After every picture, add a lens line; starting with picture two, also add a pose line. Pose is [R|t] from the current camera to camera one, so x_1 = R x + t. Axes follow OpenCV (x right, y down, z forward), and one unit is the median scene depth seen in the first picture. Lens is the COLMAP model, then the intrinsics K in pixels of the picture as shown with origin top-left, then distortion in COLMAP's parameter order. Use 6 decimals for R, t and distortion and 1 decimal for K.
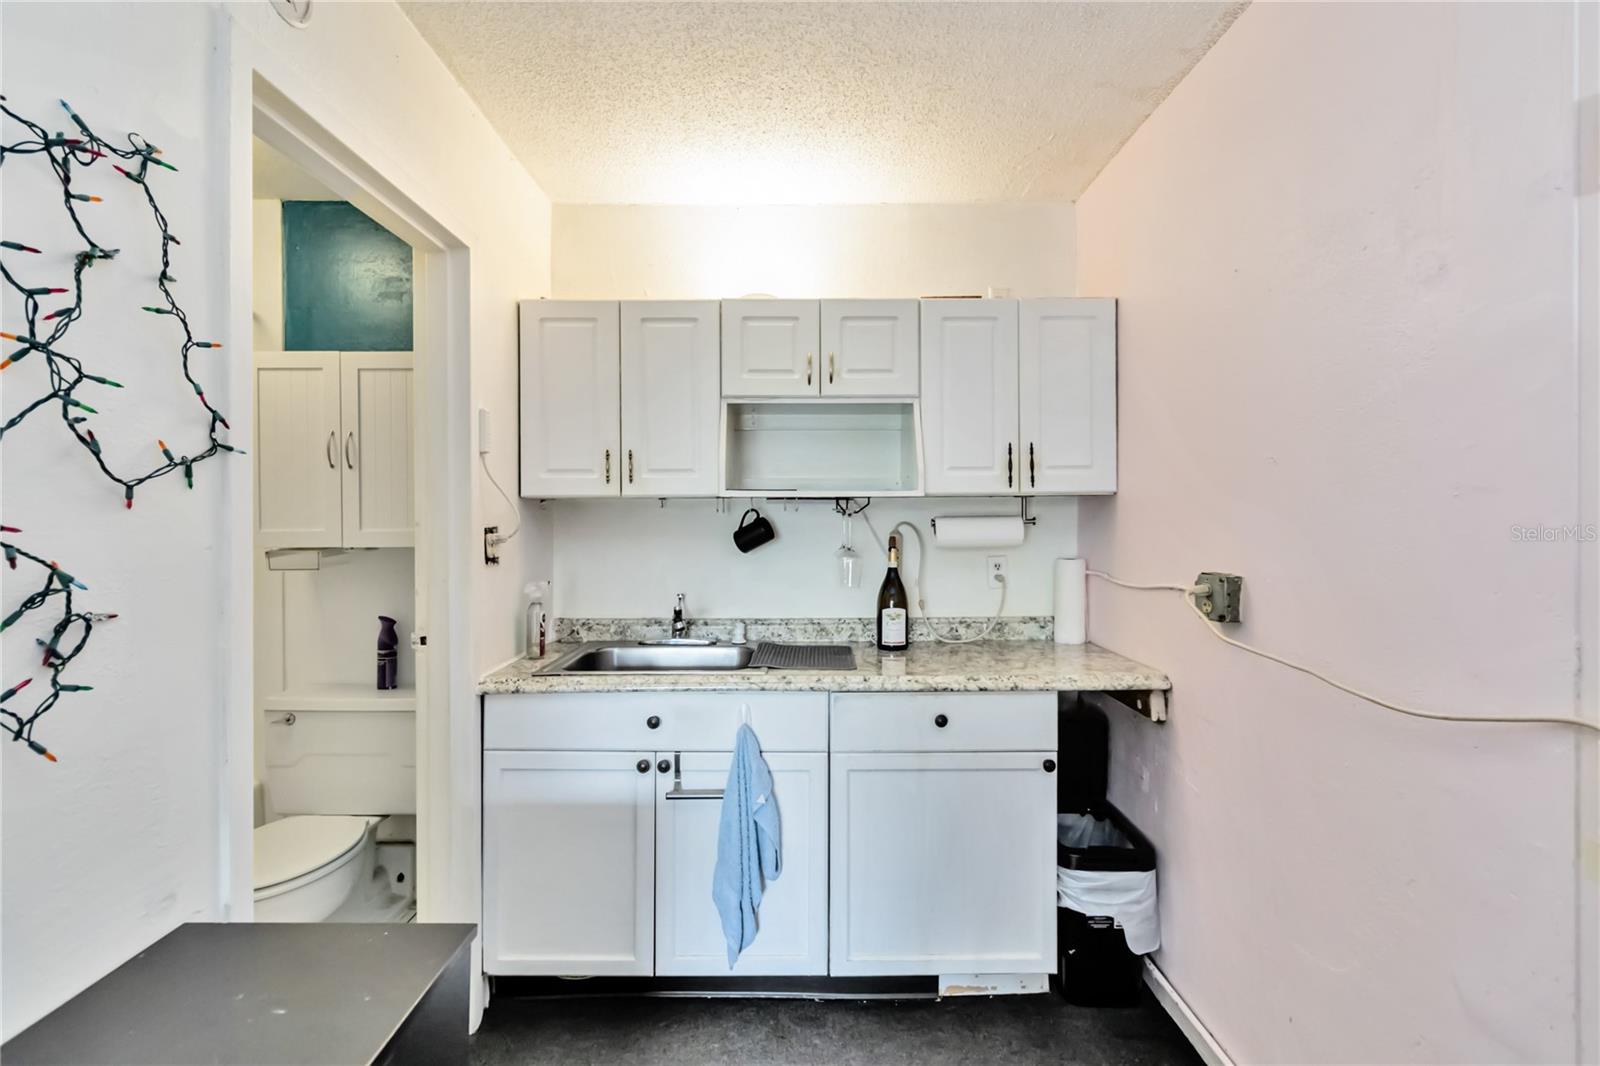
lens RADIAL K [[742.2, 0, 807.4], [0, 742.2, 514.9], [0, 0, 1]] dist [0.000233, 0.001996]
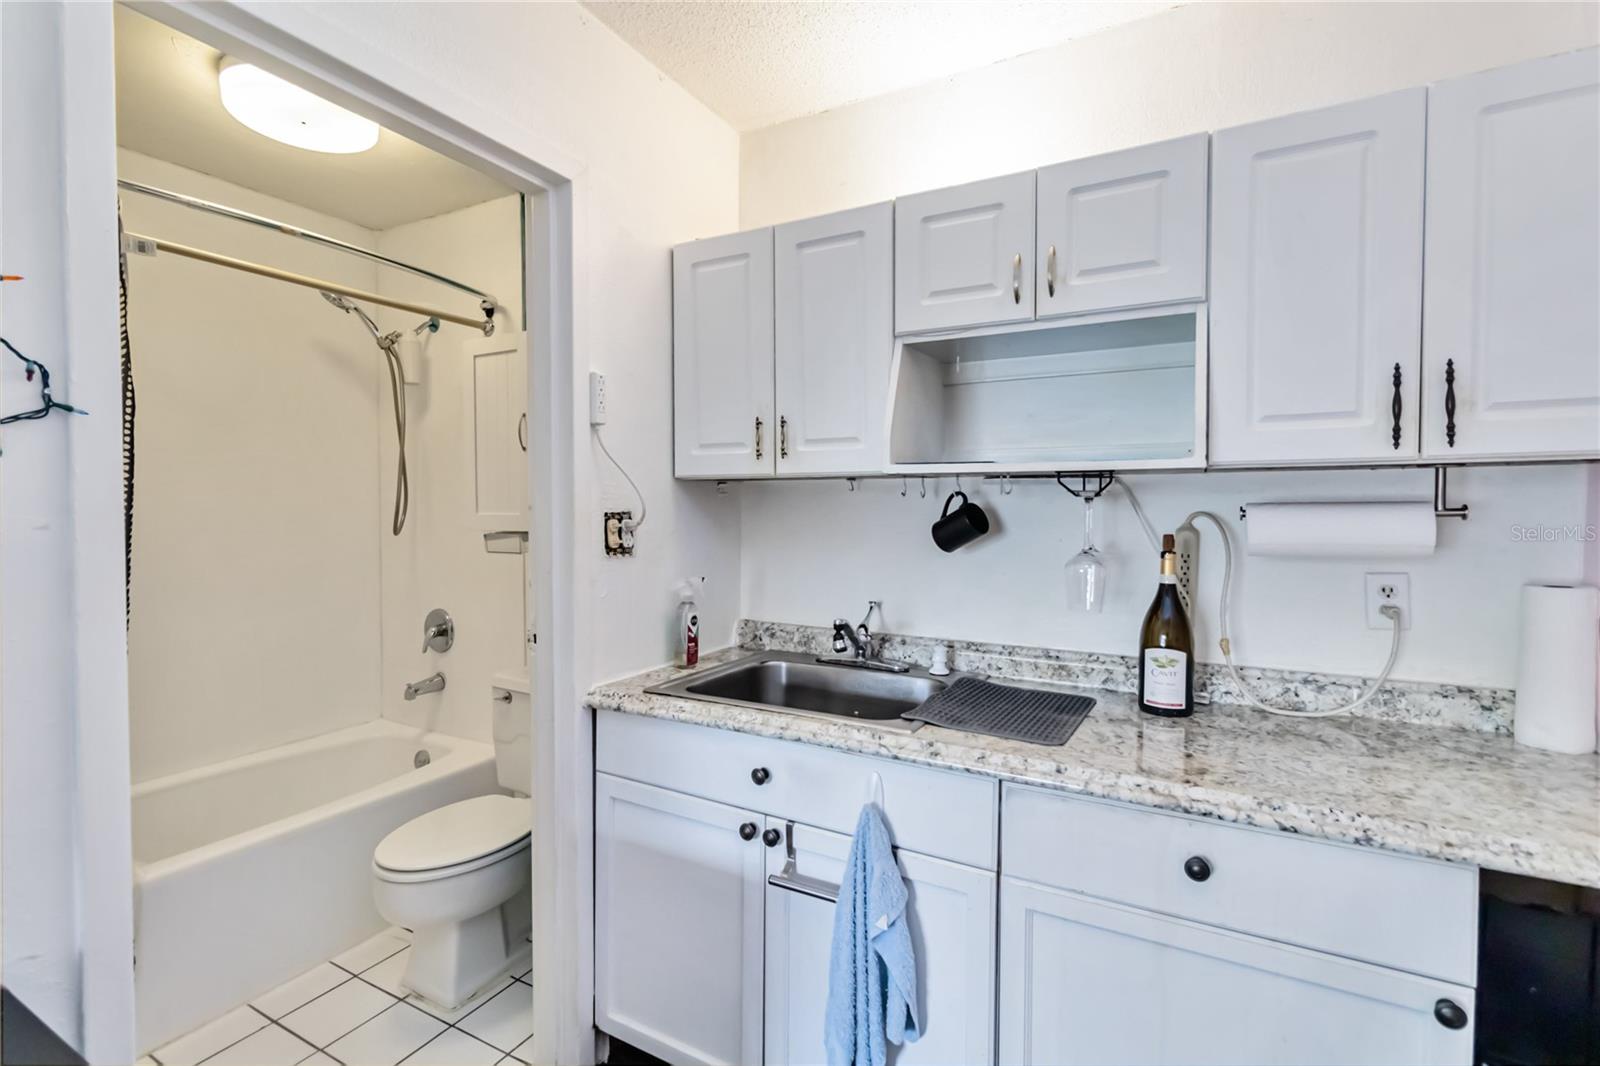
lens RADIAL K [[742.2, 0, 803.1], [0, 742.2, 521.8], [0, 0, 1]] dist [0.000233, 0.001996]
pose [[0.871818, 0.016423, -0.489554, 0.164181], [-0.005578, 0.999706, 0.023603, 0.005976], [0.489797, -0.017847, 0.871654, 0.324441]]
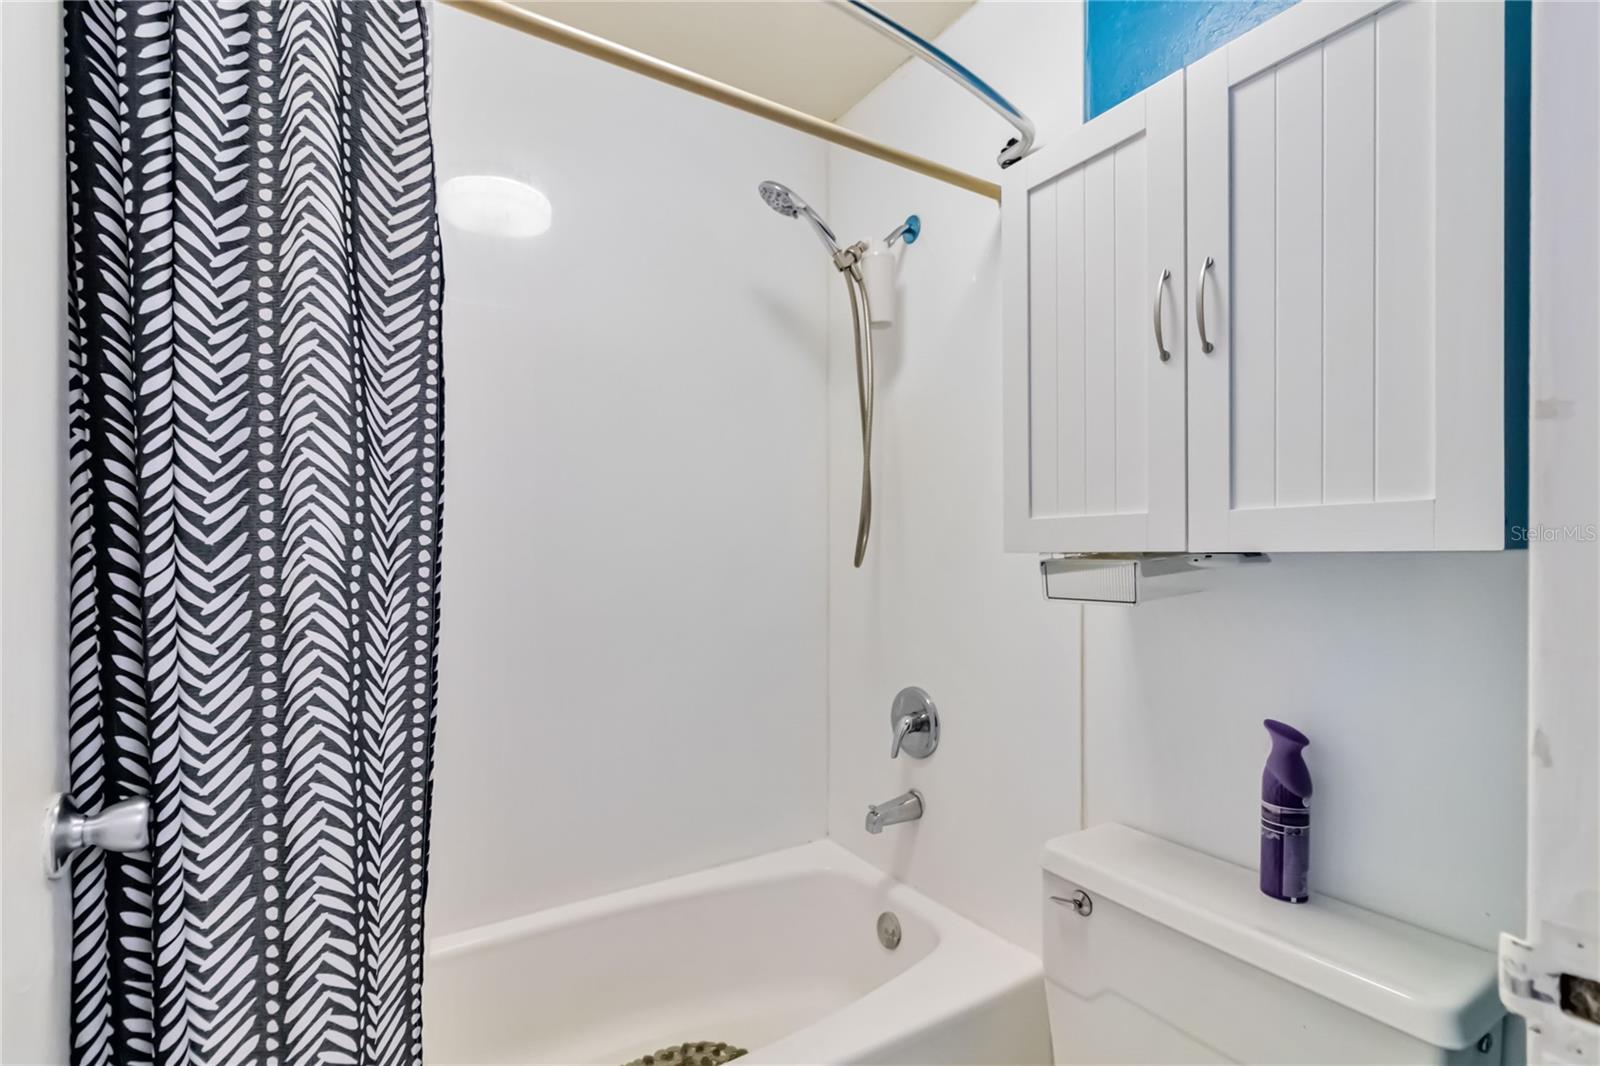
lens RADIAL K [[742.2, 0, 813.9], [0, 742.2, 546.3], [0, 0, 1]] dist [0.000233, 0.001996]
pose [[0.534525, 0.000935, -0.845152, -0.395746], [-0.003986, 0.999991, -0.001415, 0.042269], [0.845143, 0.004125, 0.534524, 0.615204]]
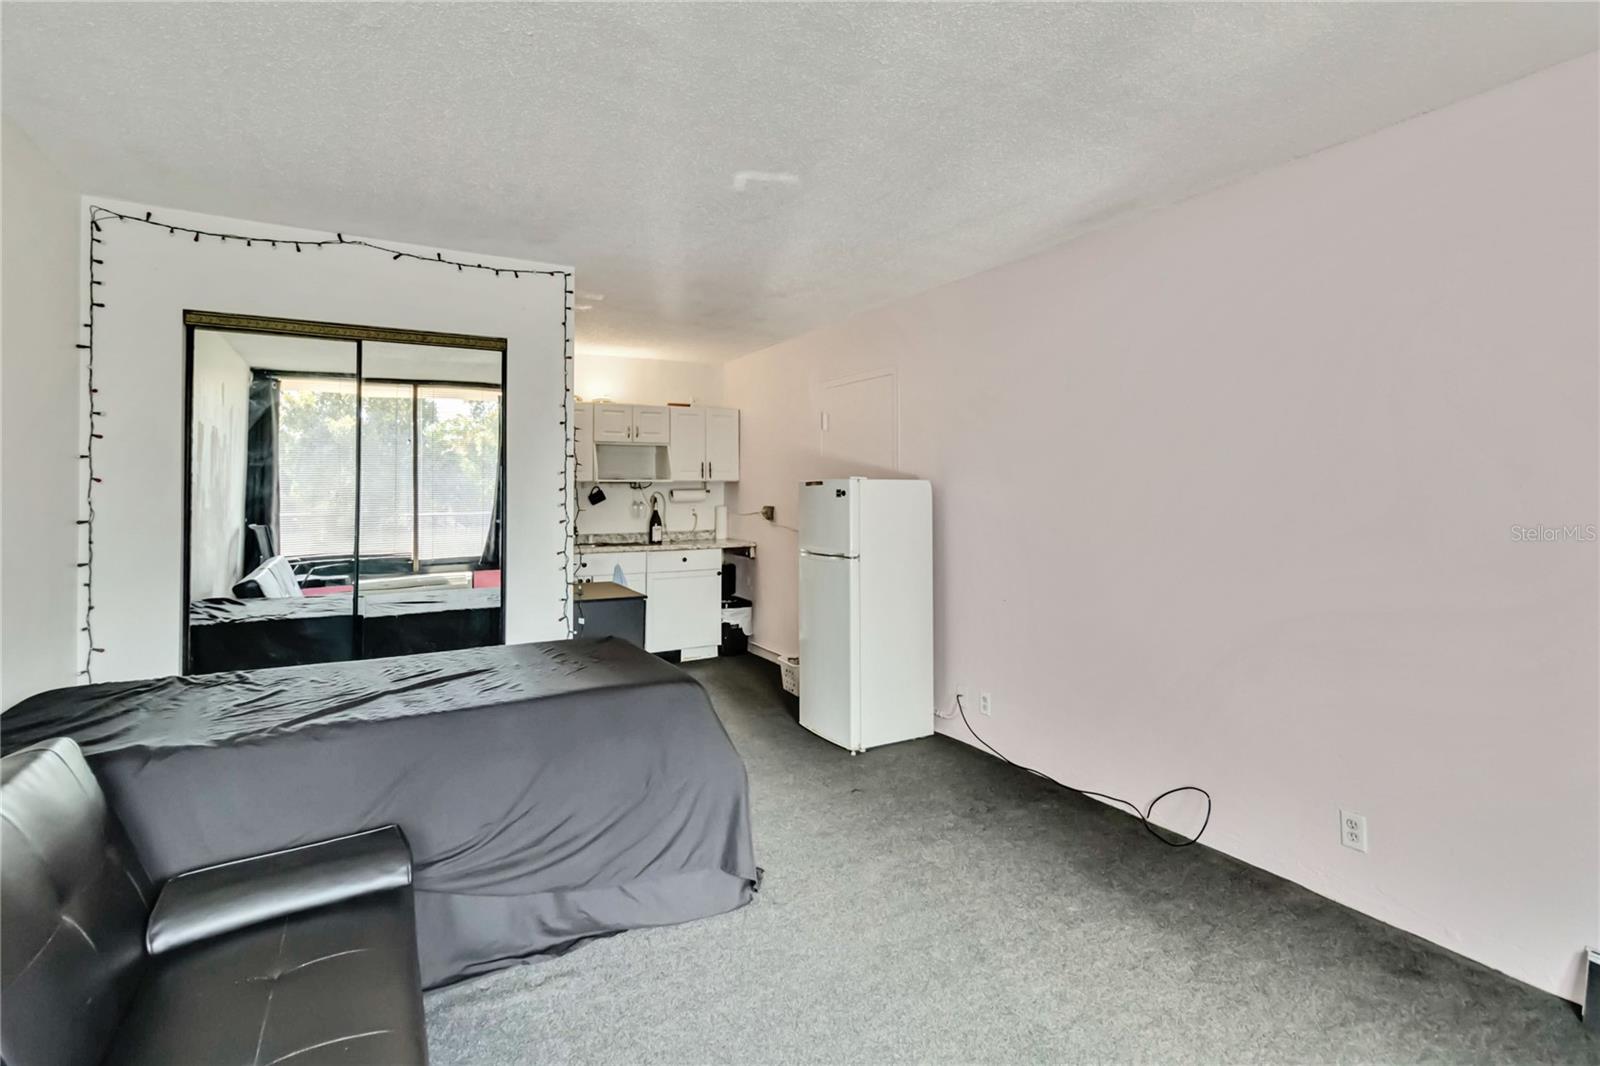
lens RADIAL K [[742.2, 0, 804.9], [0, 742.2, 476.4], [0, 0, 1]] dist [0.000233, 0.001996]
pose [[0.873162, 0.007462, 0.487373, -0.709705], [0.002140, 0.999814, -0.019141, 0.006844], [-0.487426, 0.017756, 0.872984, -1.519374]]
